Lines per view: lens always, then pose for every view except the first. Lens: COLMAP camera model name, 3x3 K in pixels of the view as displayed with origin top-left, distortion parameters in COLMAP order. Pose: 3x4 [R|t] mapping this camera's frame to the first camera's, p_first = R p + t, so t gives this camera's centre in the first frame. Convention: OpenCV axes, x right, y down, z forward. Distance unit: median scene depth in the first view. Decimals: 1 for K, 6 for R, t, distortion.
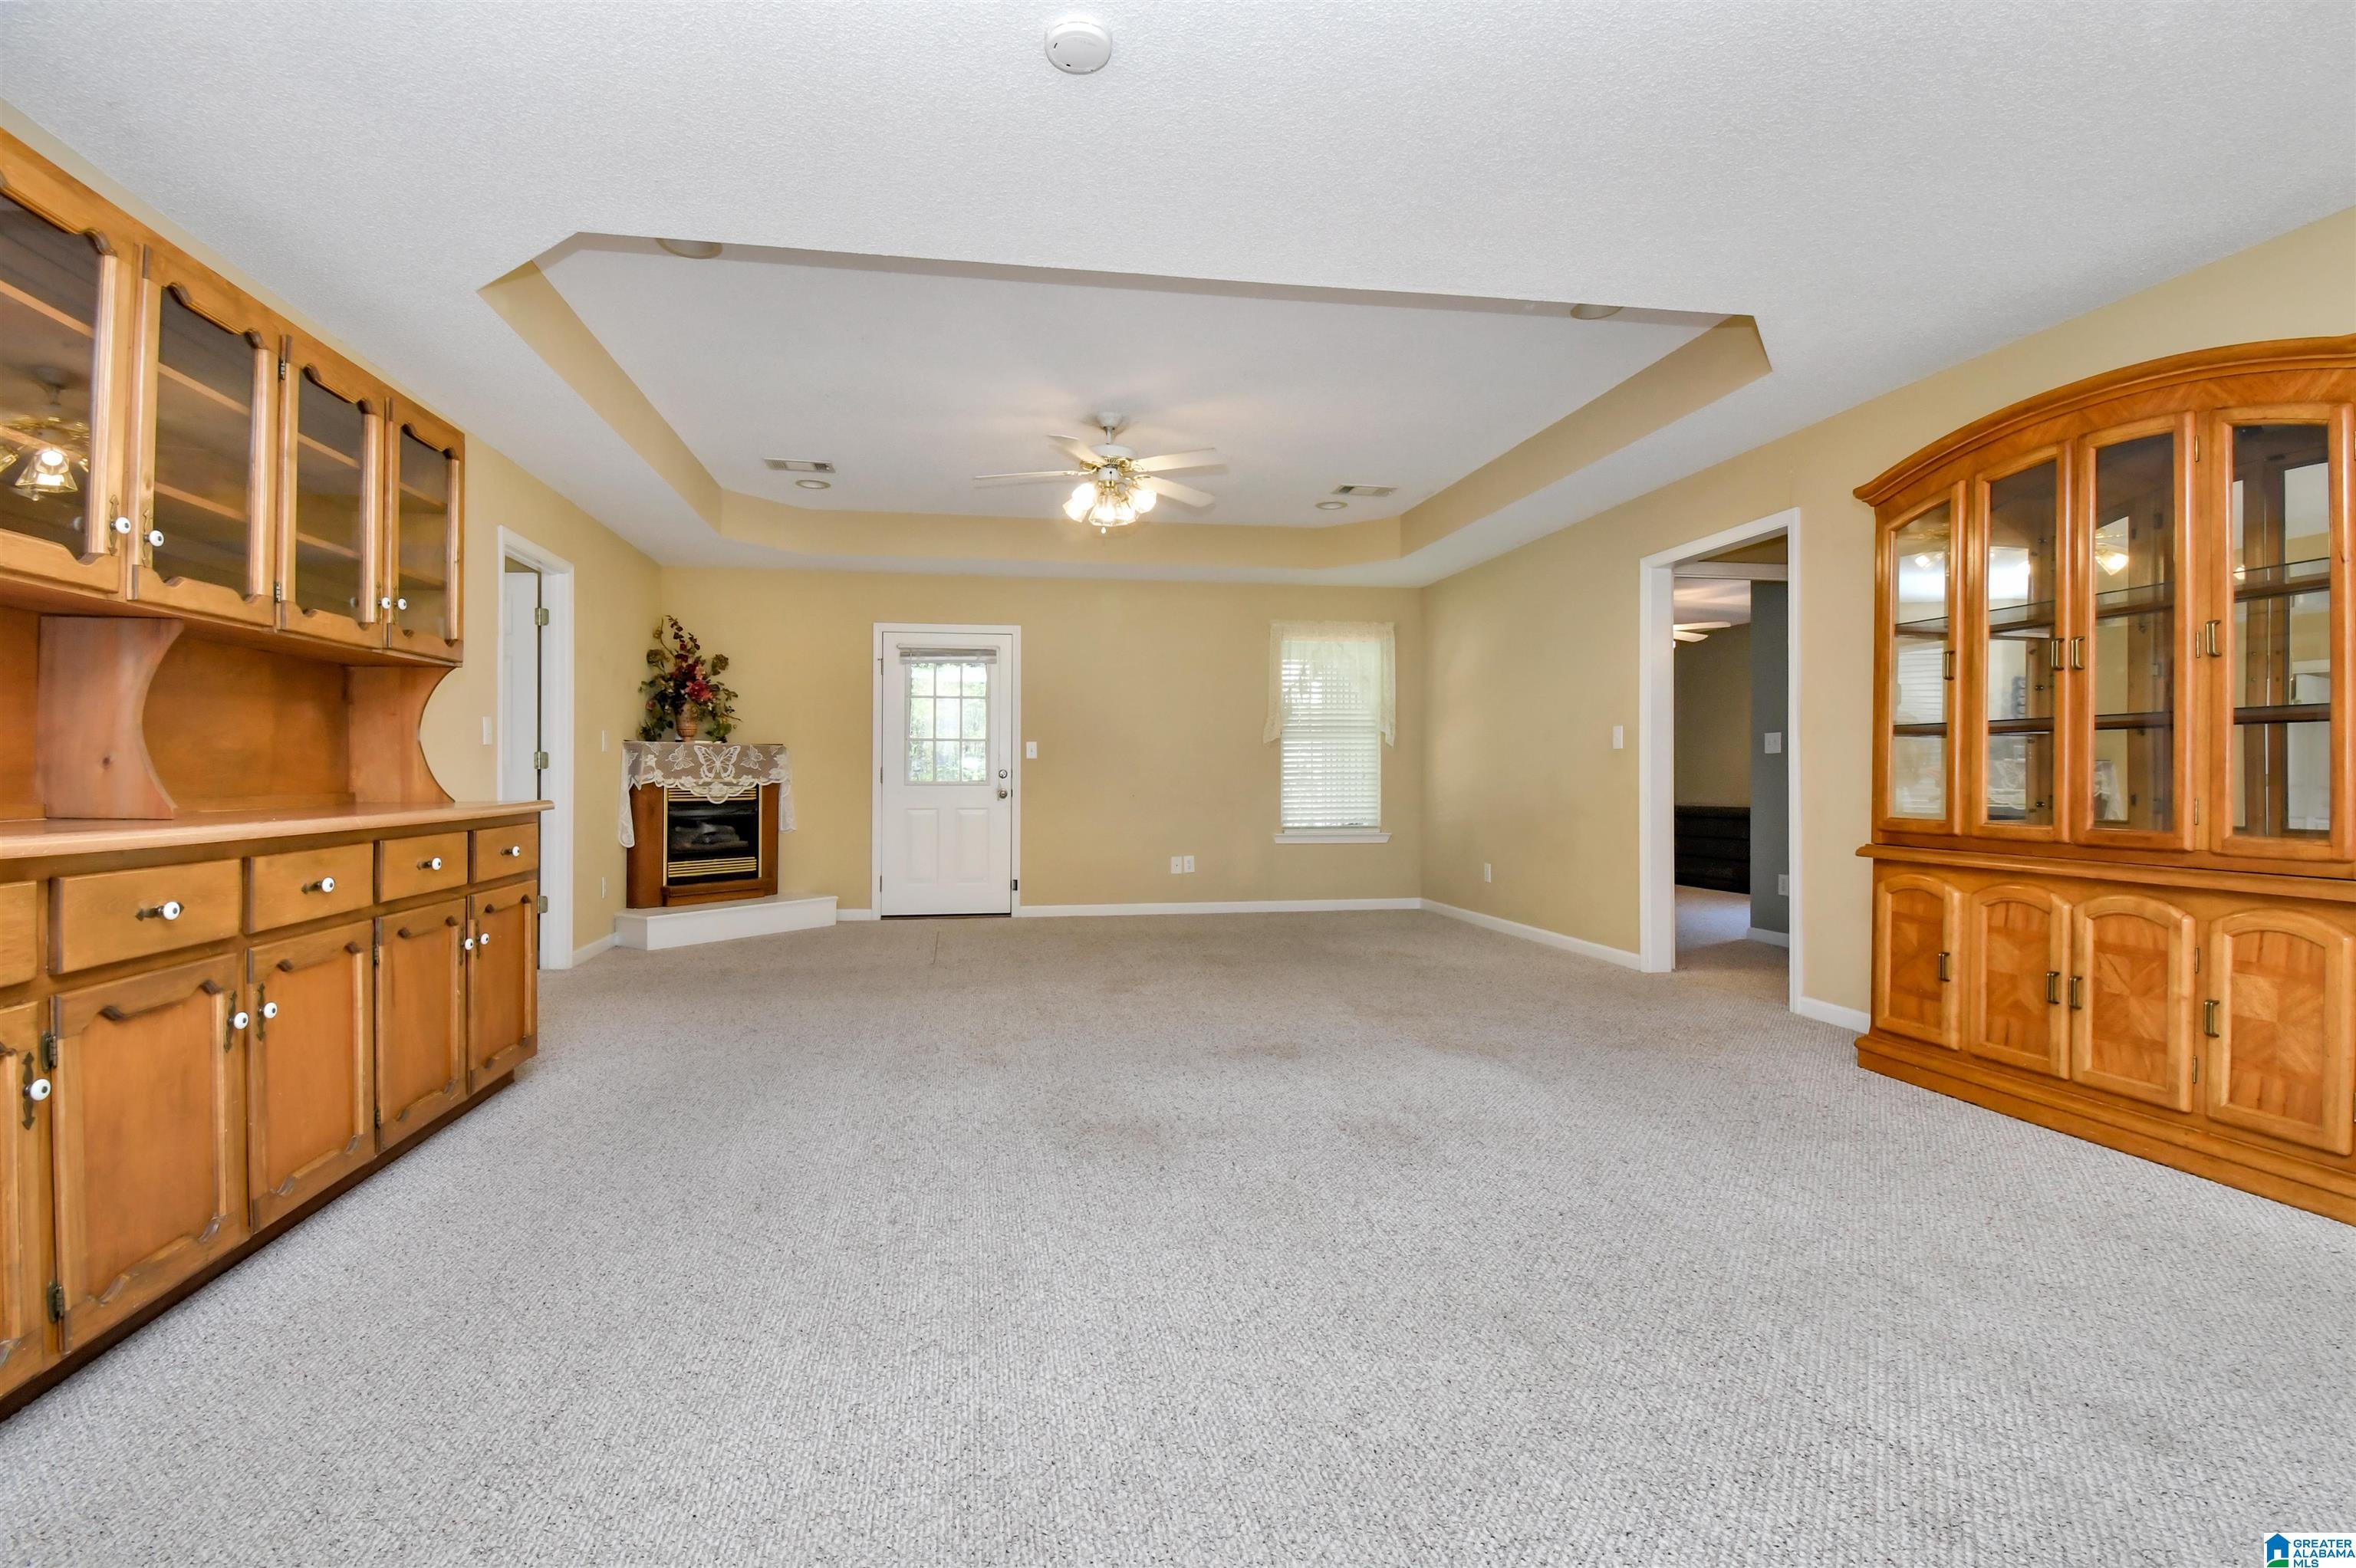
lens RADIAL K [[1079.8, 0, 1178.0], [0, 1079.8, 784.0], [0, 0, 1]] dist [0.018121, -0.030526]
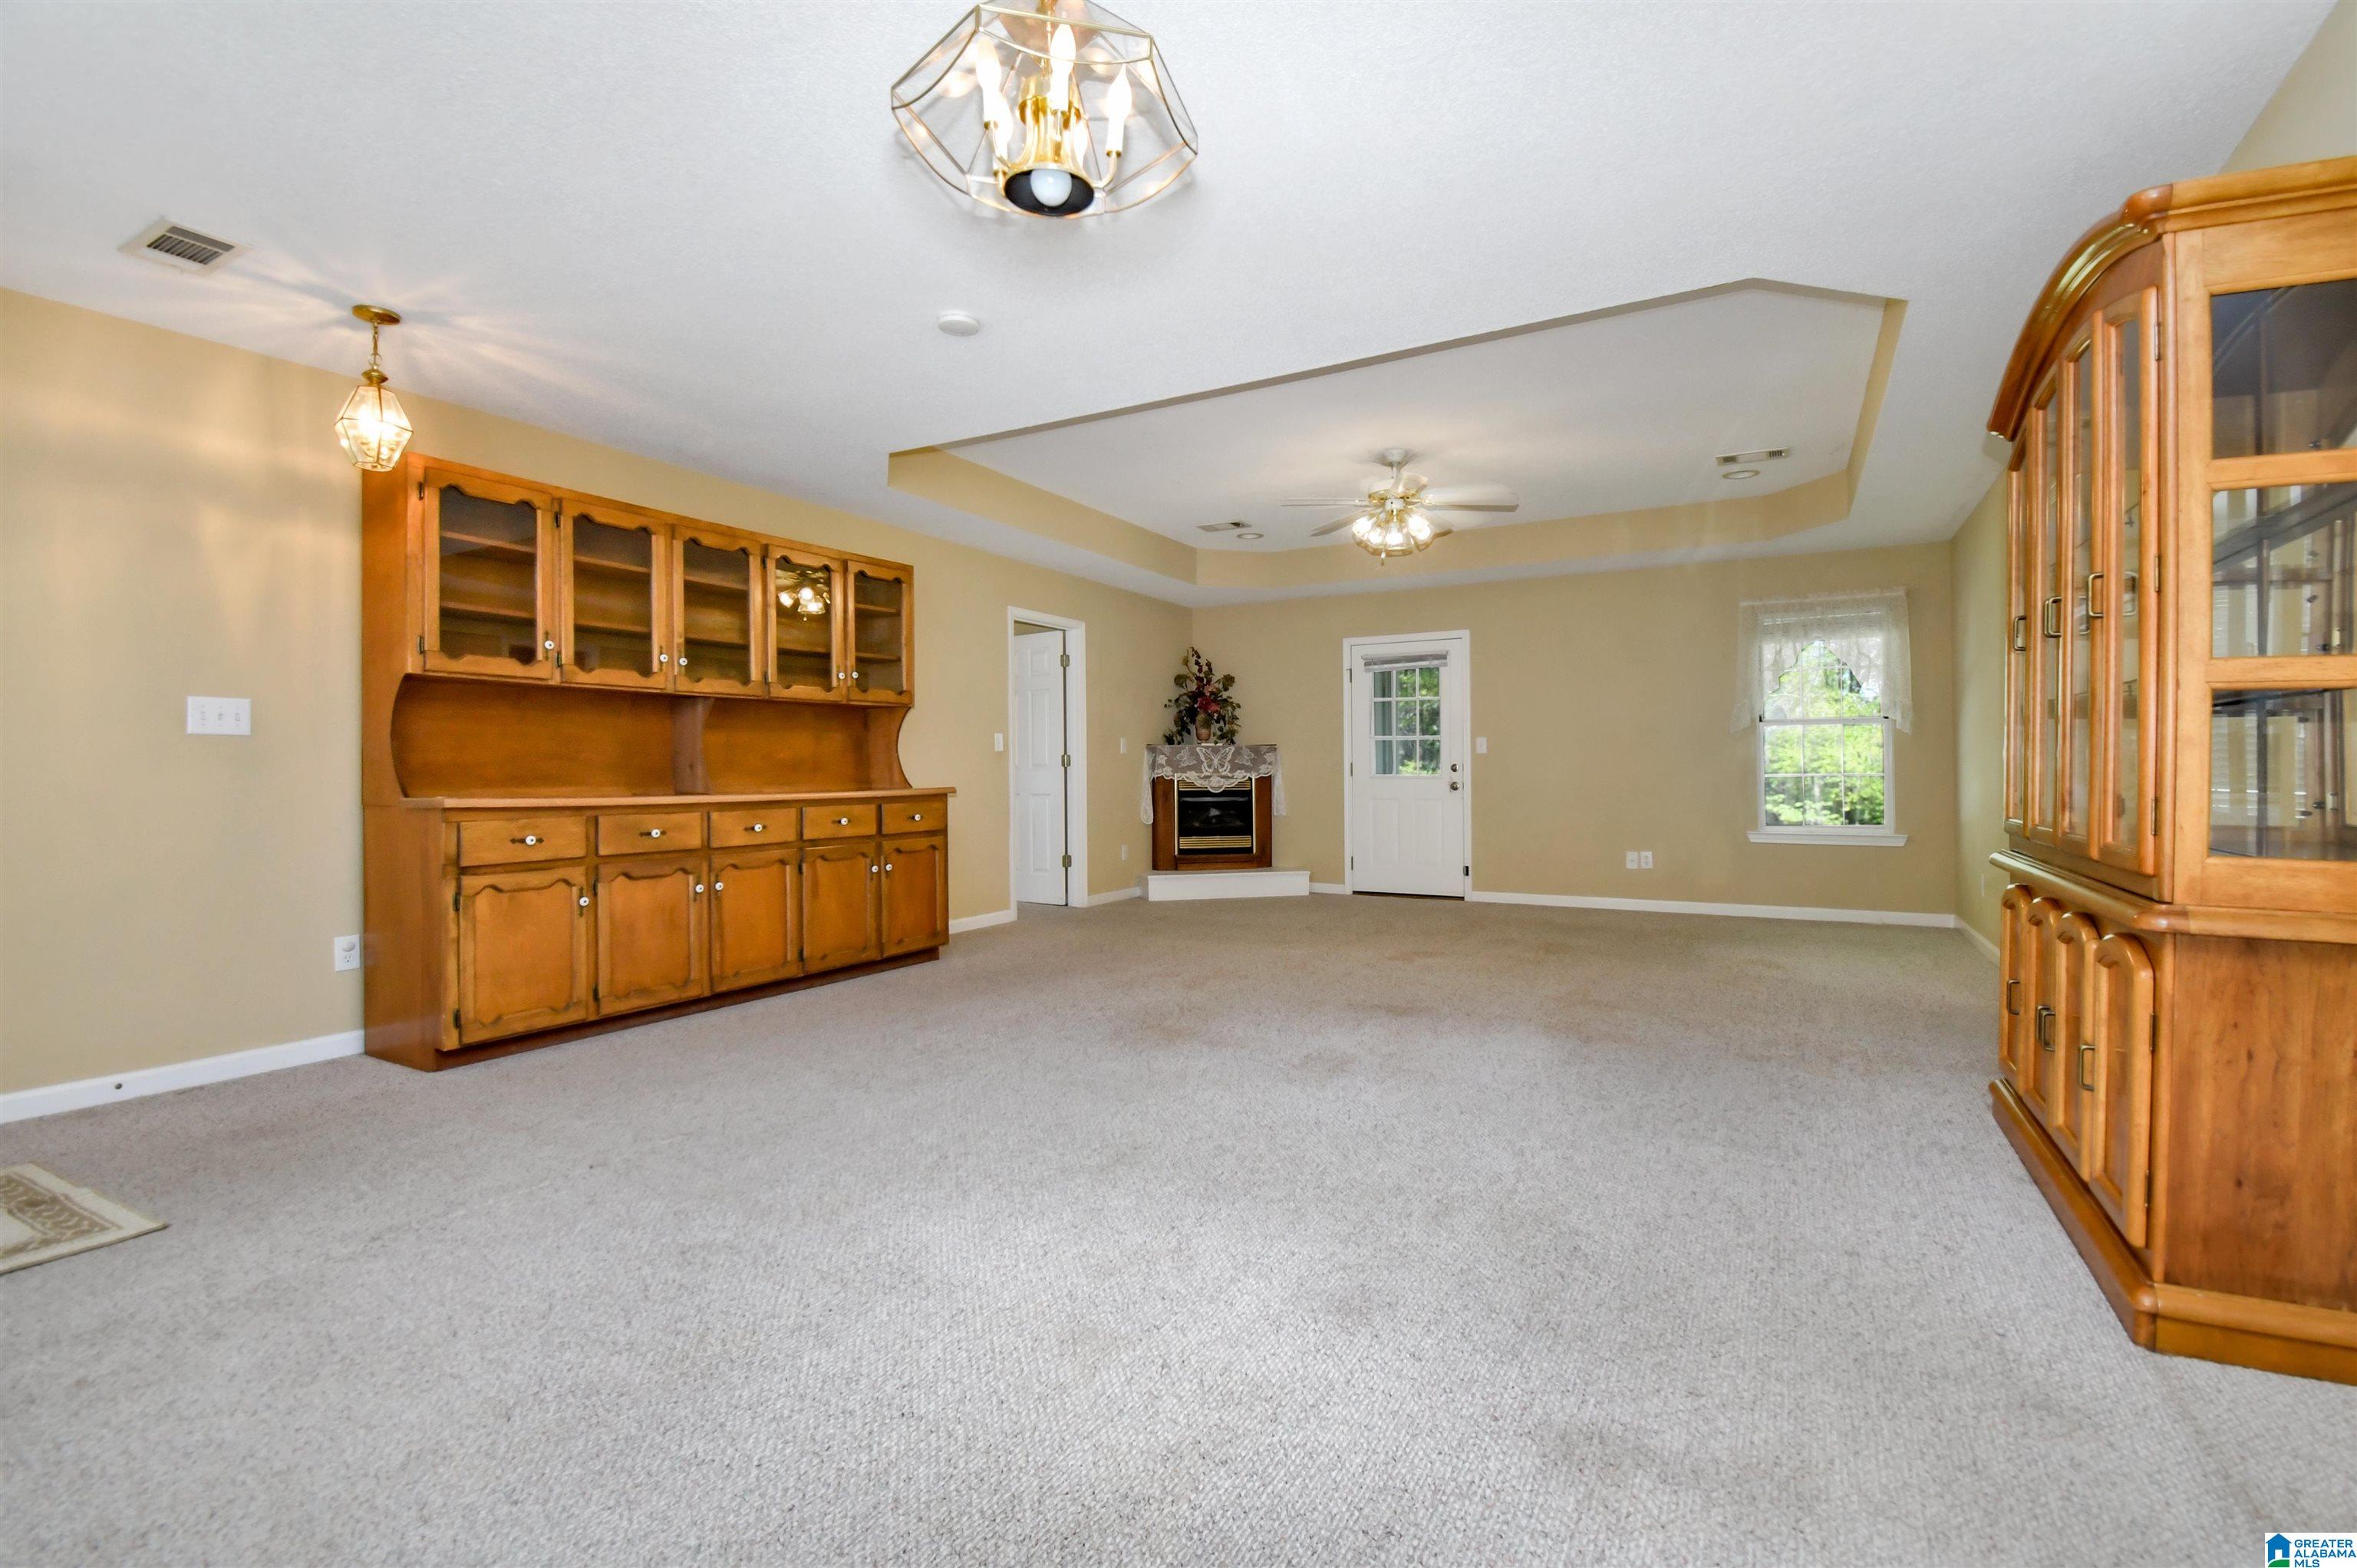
lens RADIAL K [[1080.2, 0, 1178.5], [0, 1080.2, 784.0], [0, 0, 1]] dist [0.018121, -0.030526]
pose [[0.782513, 0.004069, -0.622621, 0.354604], [-0.000460, 0.999982, 0.005957, 0.000602], [0.622634, -0.004375, 0.782501, -0.023959]]
